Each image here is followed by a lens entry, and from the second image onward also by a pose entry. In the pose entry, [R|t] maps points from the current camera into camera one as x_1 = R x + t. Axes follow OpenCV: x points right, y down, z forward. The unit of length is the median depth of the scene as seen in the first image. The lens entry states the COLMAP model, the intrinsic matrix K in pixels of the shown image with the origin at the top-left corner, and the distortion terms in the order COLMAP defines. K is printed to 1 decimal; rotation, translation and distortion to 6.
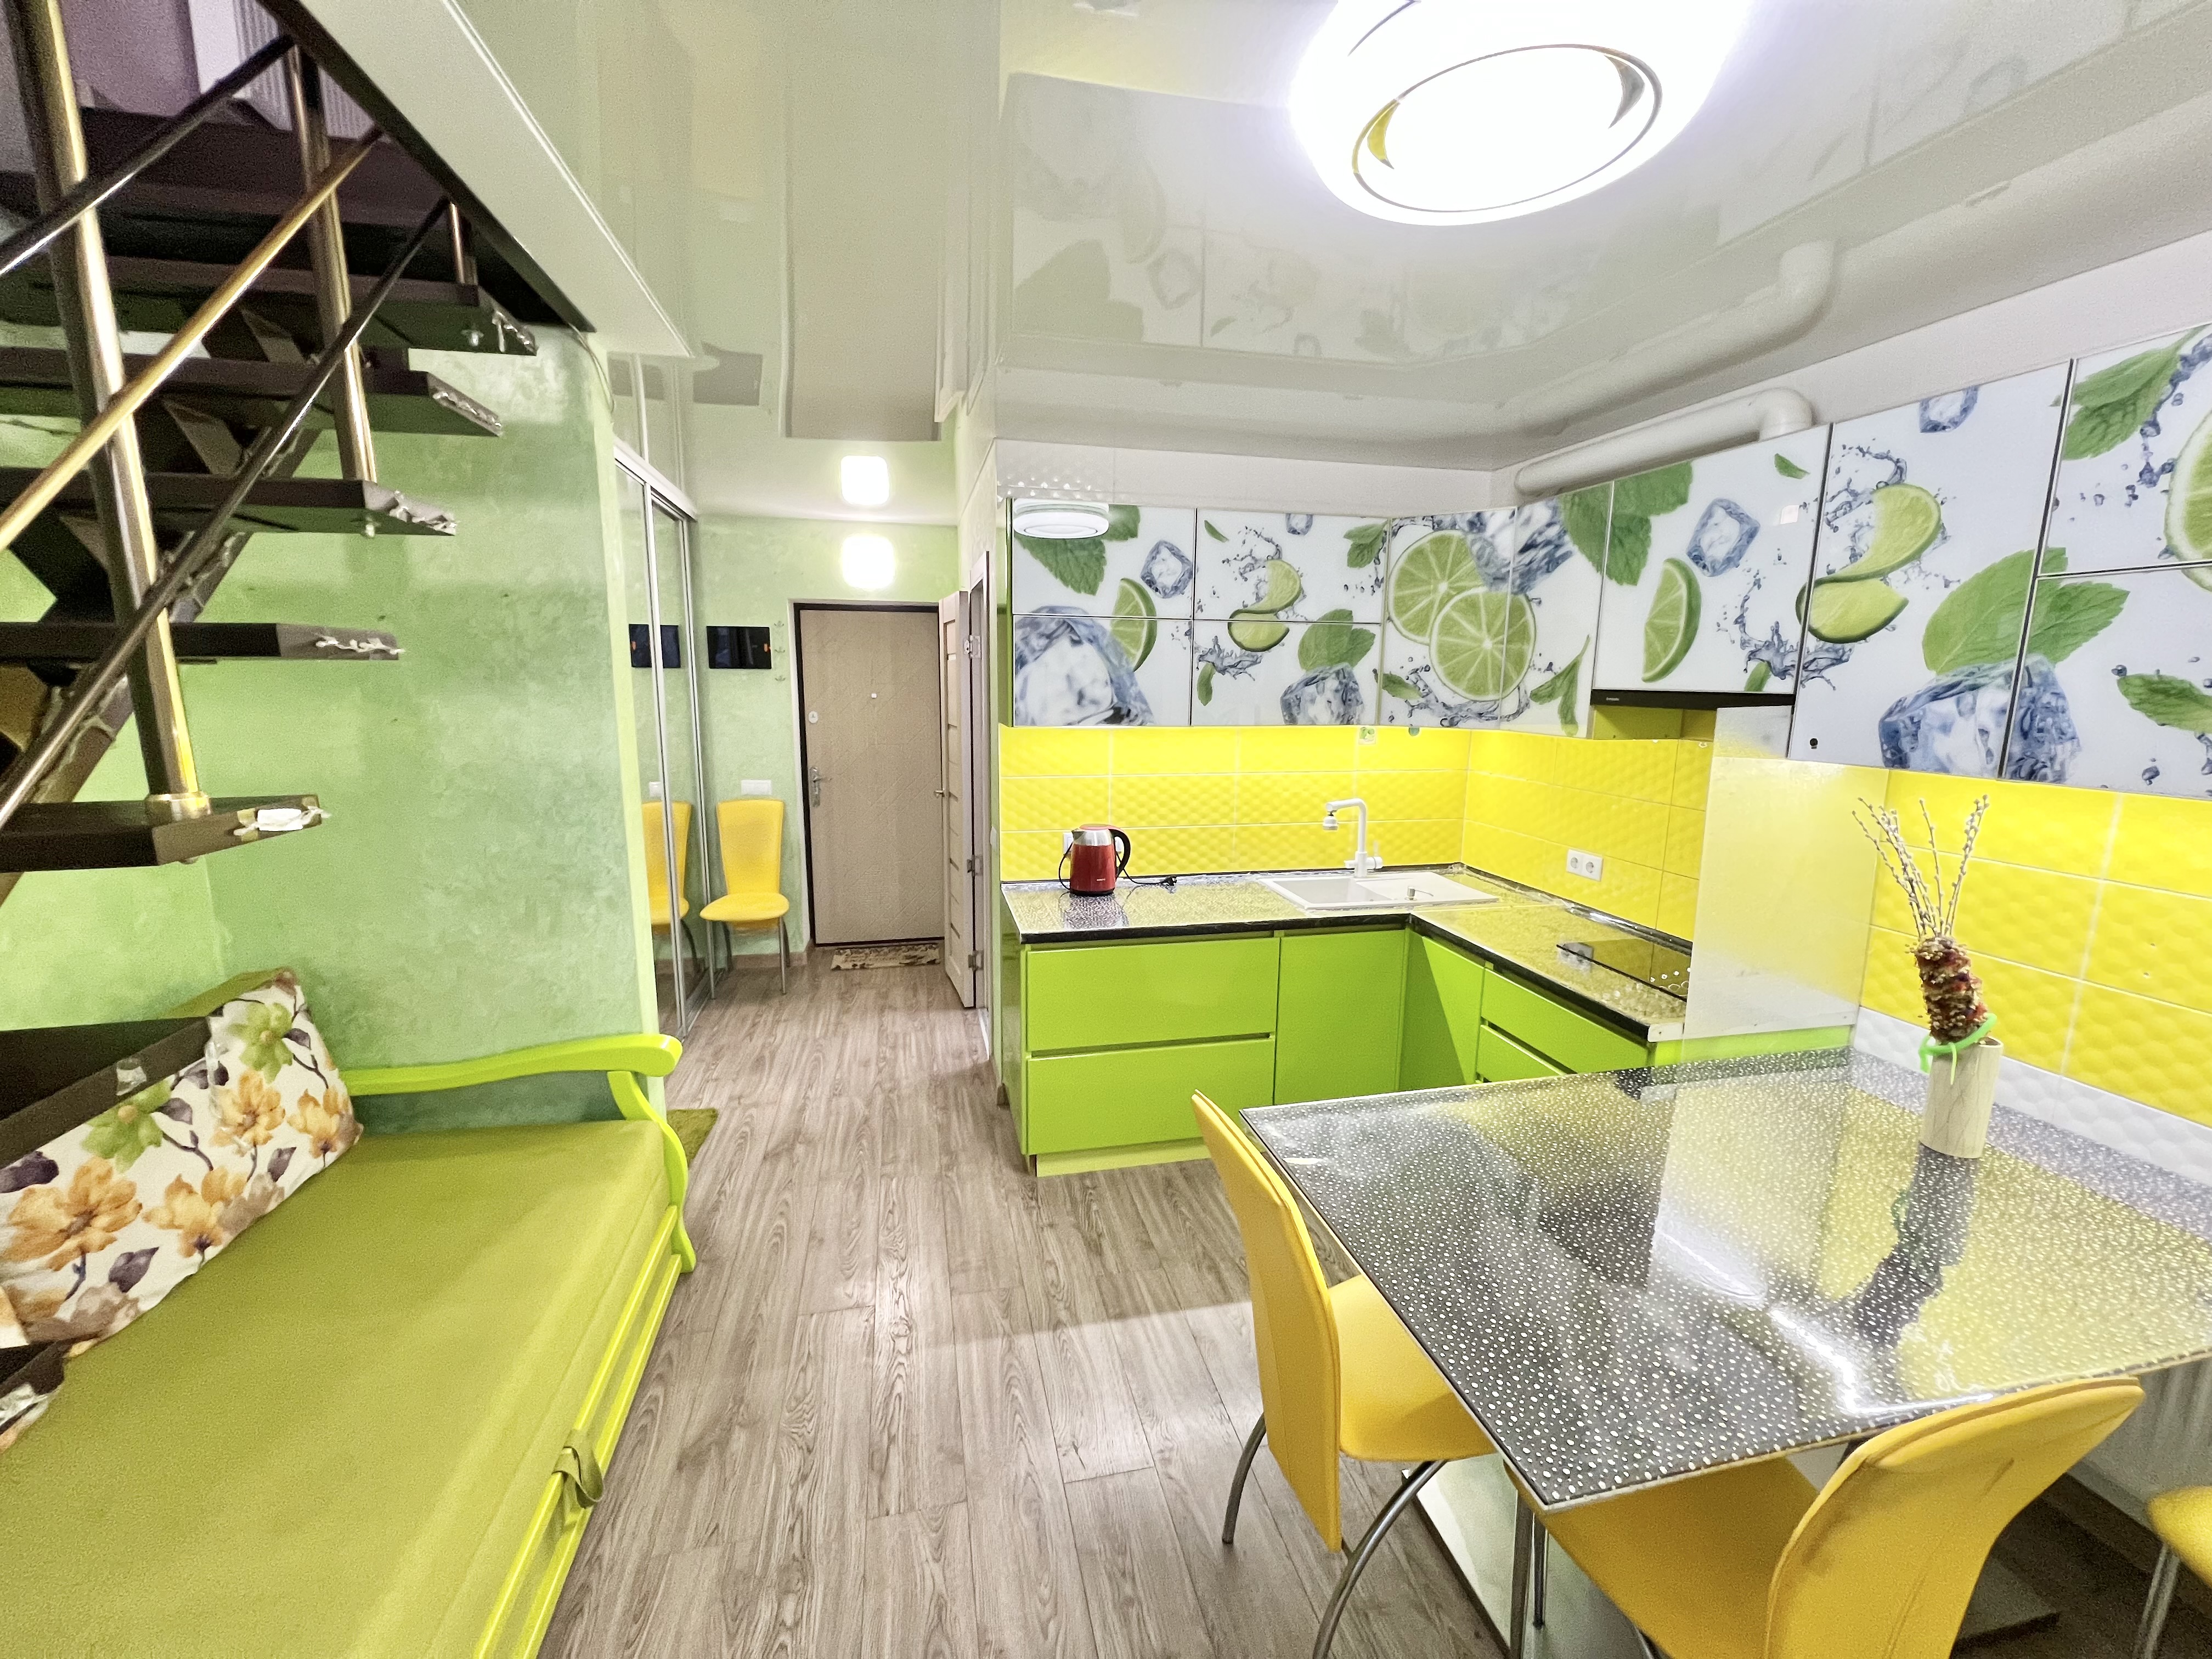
lens RADIAL K [[886.0, 0, 1099.9], [0, 886.0, 825.9], [0, 0, 1]] dist [-0.002572, 0.000541]
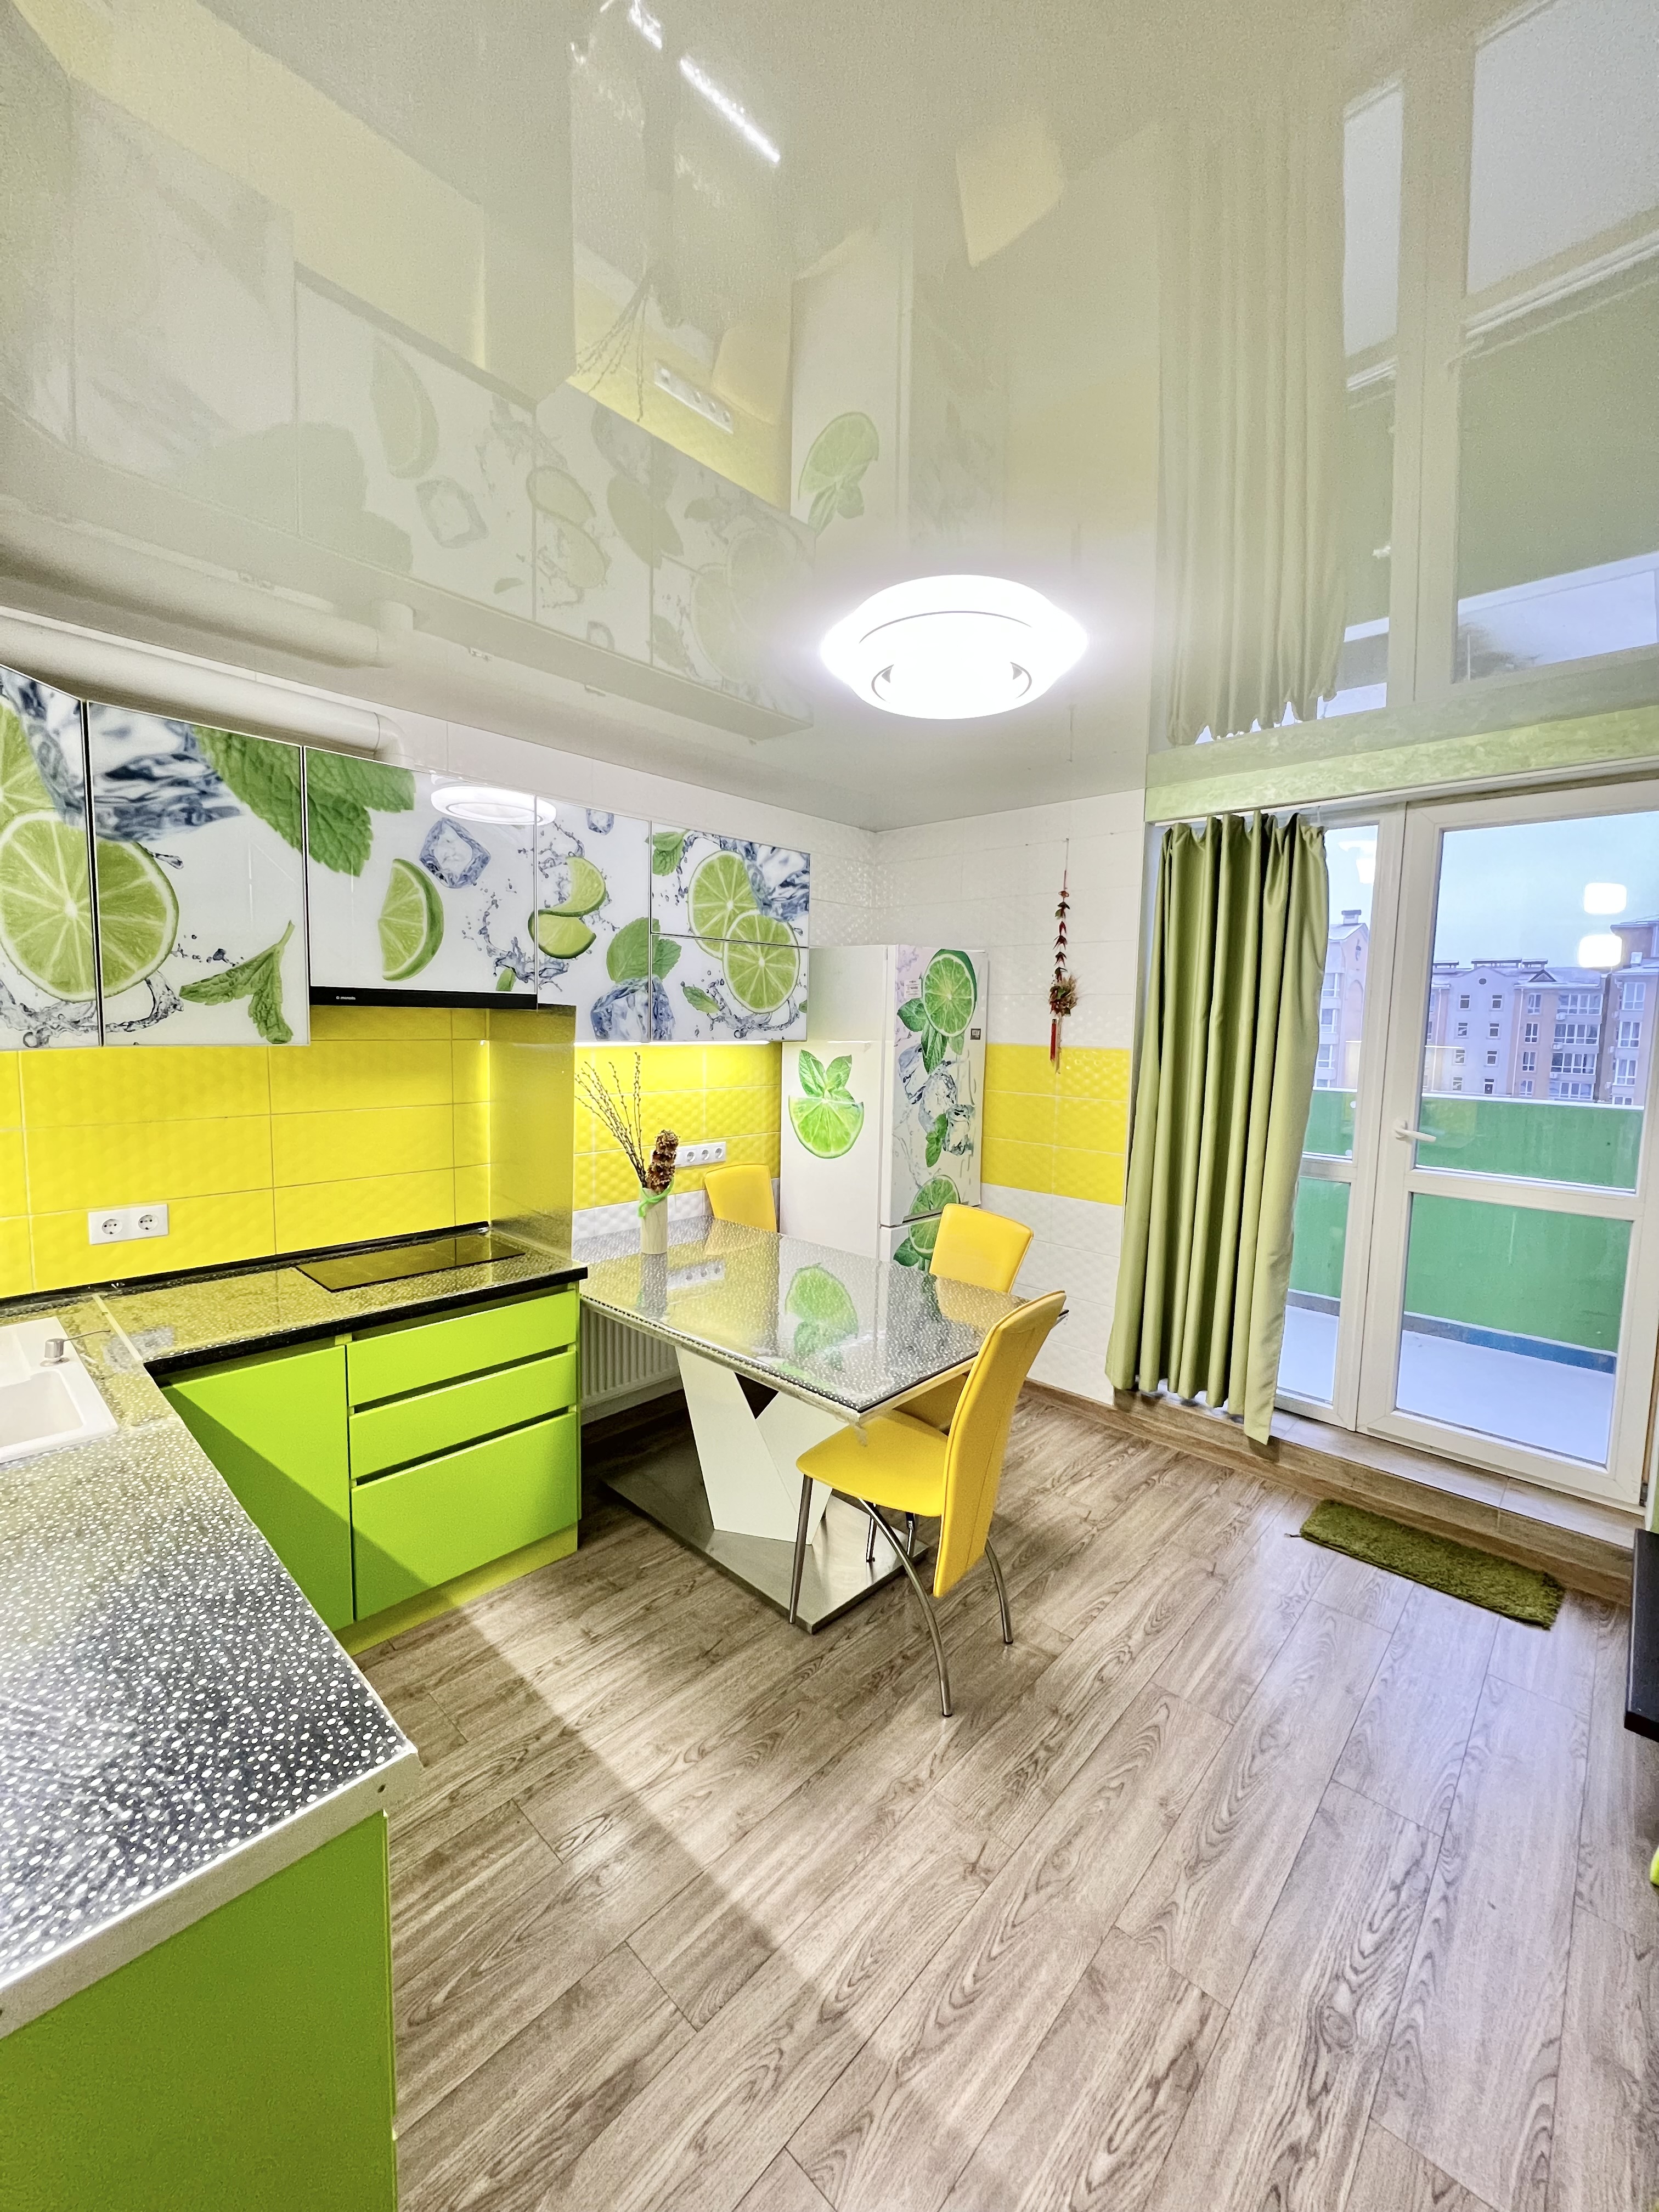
lens RADIAL K [[886.0, 0, 834.0], [0, 886.0, 1097.2], [0, 0, 1]] dist [-0.002572, 0.000541]
pose [[-0.570745, -0.097118, 0.815364, -0.383508], [0.111886, 0.974522, 0.194395, -0.140041], [-0.813469, 0.202178, -0.545338, 0.944568]]
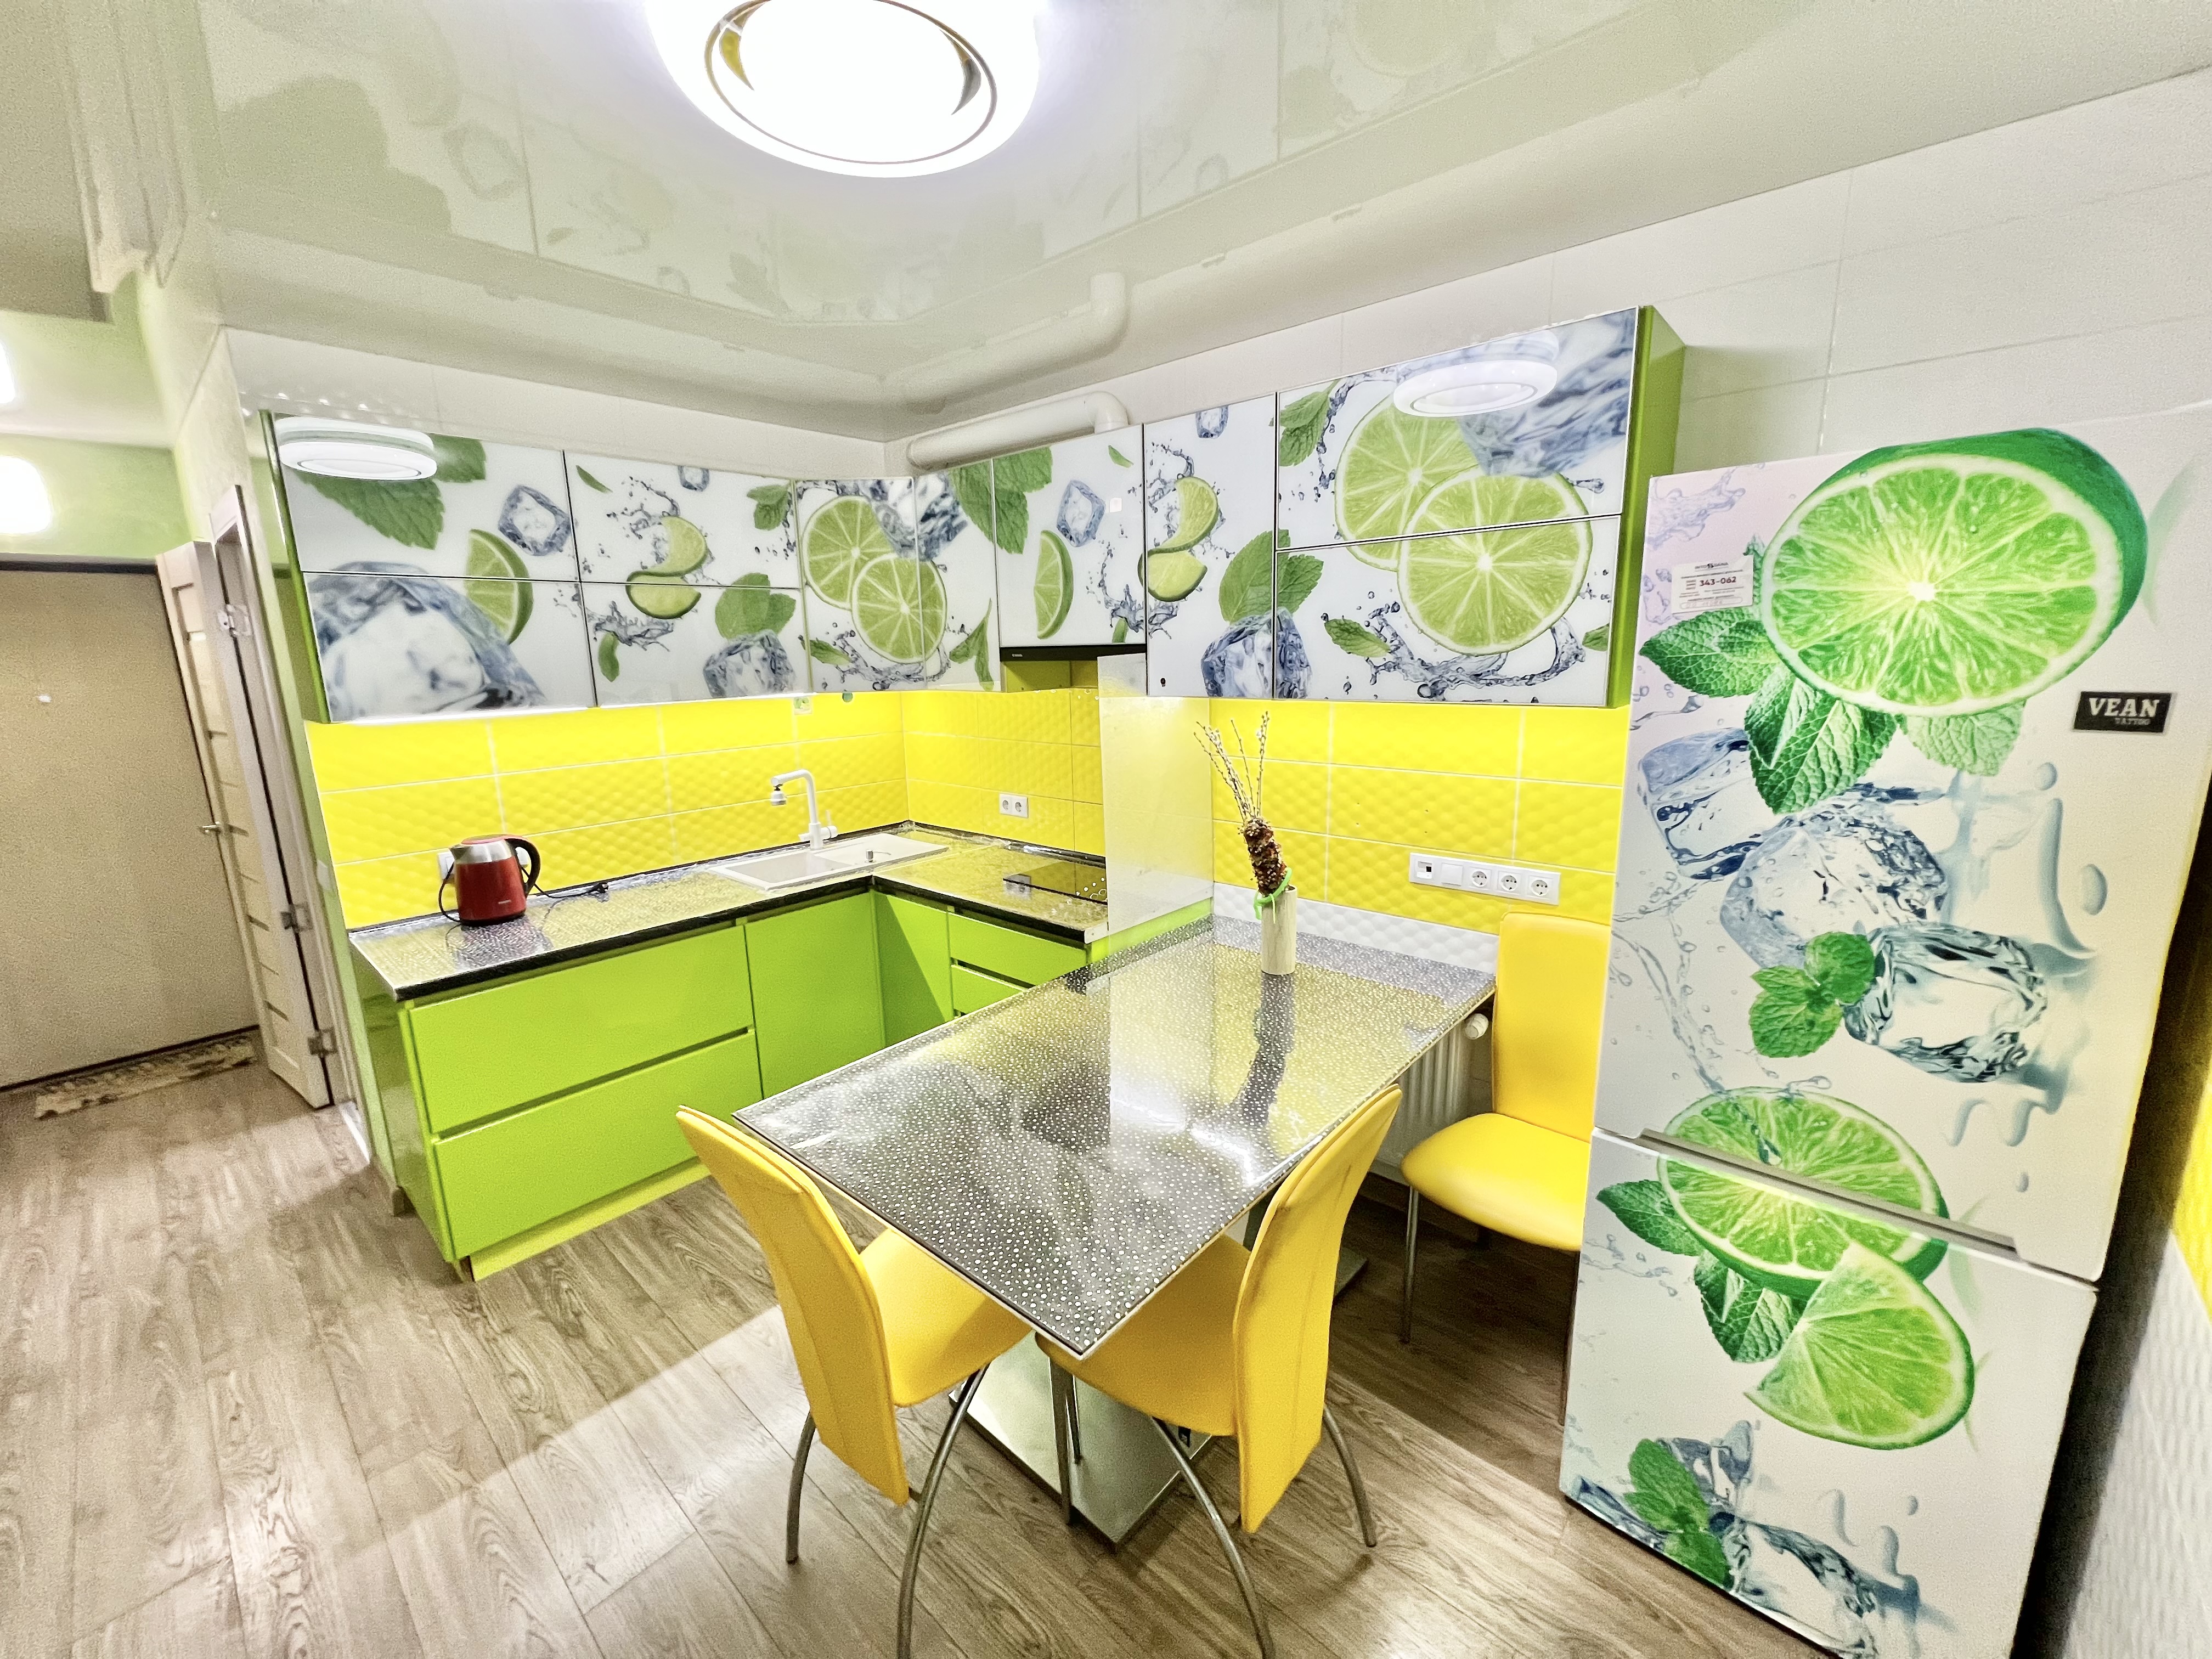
lens RADIAL K [[886.0, 0, 1098.4], [0, 886.0, 825.2], [0, 0, 1]] dist [-0.002572, 0.000541]
pose [[0.811117, -0.144328, 0.566797, -0.007358], [0.129579, 0.989337, 0.066488, 0.008259], [-0.570350, 0.019516, 0.821170, 0.014879]]
